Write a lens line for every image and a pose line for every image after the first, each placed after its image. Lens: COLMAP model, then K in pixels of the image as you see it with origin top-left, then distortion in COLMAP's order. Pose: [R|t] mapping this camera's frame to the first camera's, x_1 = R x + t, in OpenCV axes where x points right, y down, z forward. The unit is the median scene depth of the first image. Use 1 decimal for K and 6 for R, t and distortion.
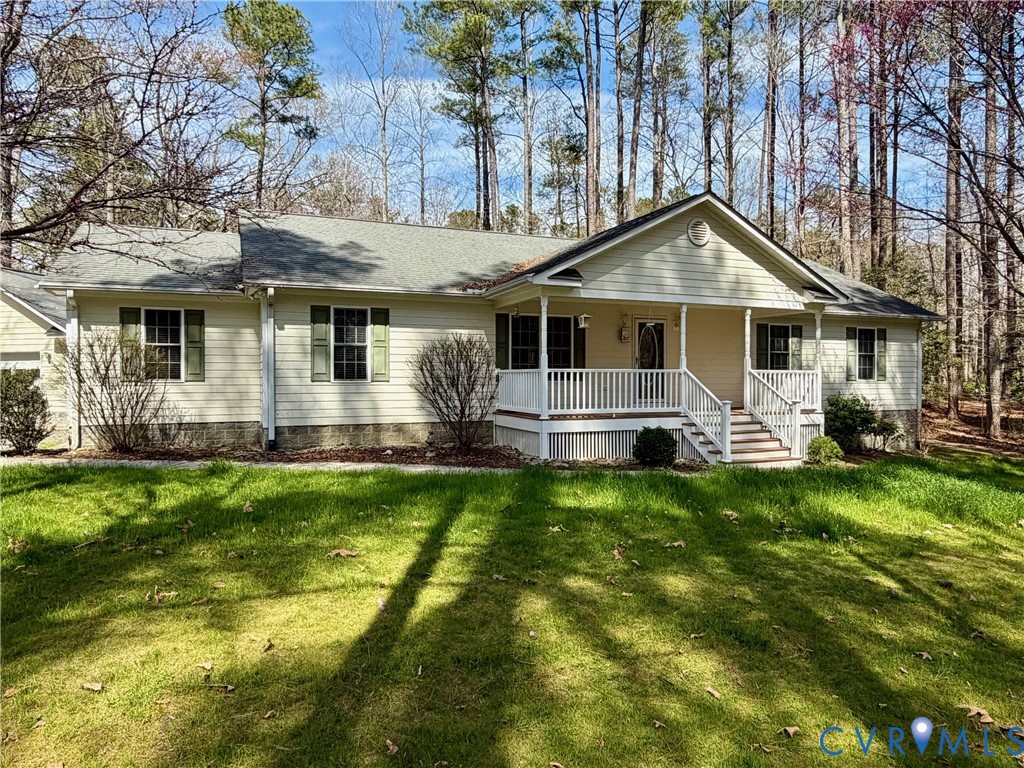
lens RADIAL K [[628.7, 0, 509.4], [0, 628.7, 379.3], [0, 0, 1]] dist [0.004451, 0.000561]
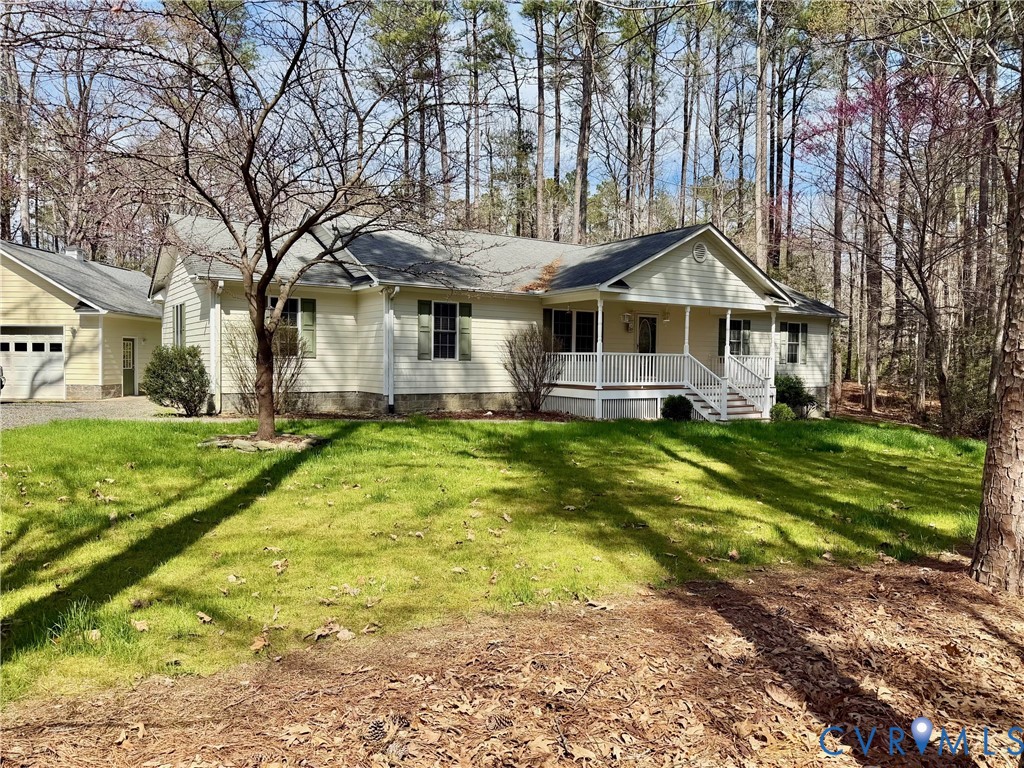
lens RADIAL K [[628.7, 0, 509.4], [0, 628.7, 379.3], [0, 0, 1]] dist [0.004451, 0.000561]
pose [[0.987613, 0.007071, 0.156749, -0.310241], [-0.012649, 0.999321, 0.034617, -0.003019], [-0.156398, -0.036171, 0.987032, -0.275541]]
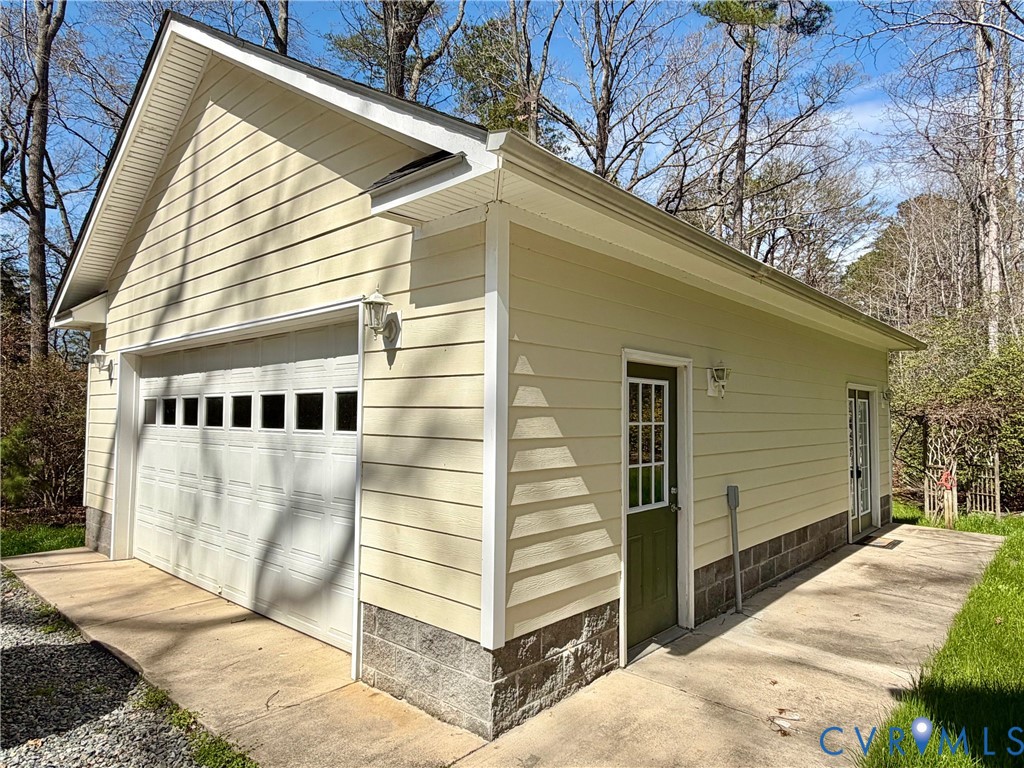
lens RADIAL K [[628.7, 0, 509.4], [0, 628.7, 379.3], [0, 0, 1]] dist [0.004451, 0.000561]
pose [[0.789353, -0.029141, -0.613247, -0.909471], [-0.007370, 0.998351, -0.056927, -0.012787], [0.613895, 0.049456, 0.787837, 1.246324]]
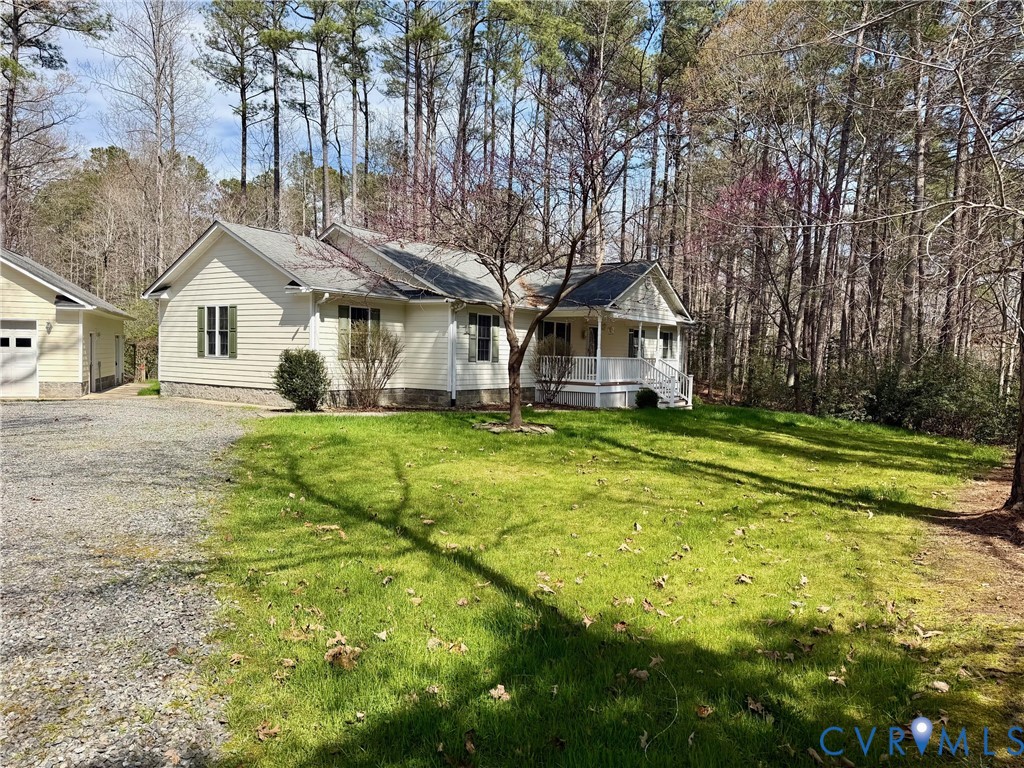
lens RADIAL K [[628.7, 0, 509.4], [0, 628.7, 379.3], [0, 0, 1]] dist [0.004451, 0.000561]
pose [[0.880281, 0.003906, 0.474437, -0.878873], [-0.026012, 0.998859, 0.040040, -0.016725], [-0.473739, -0.047588, 0.879378, -0.395947]]
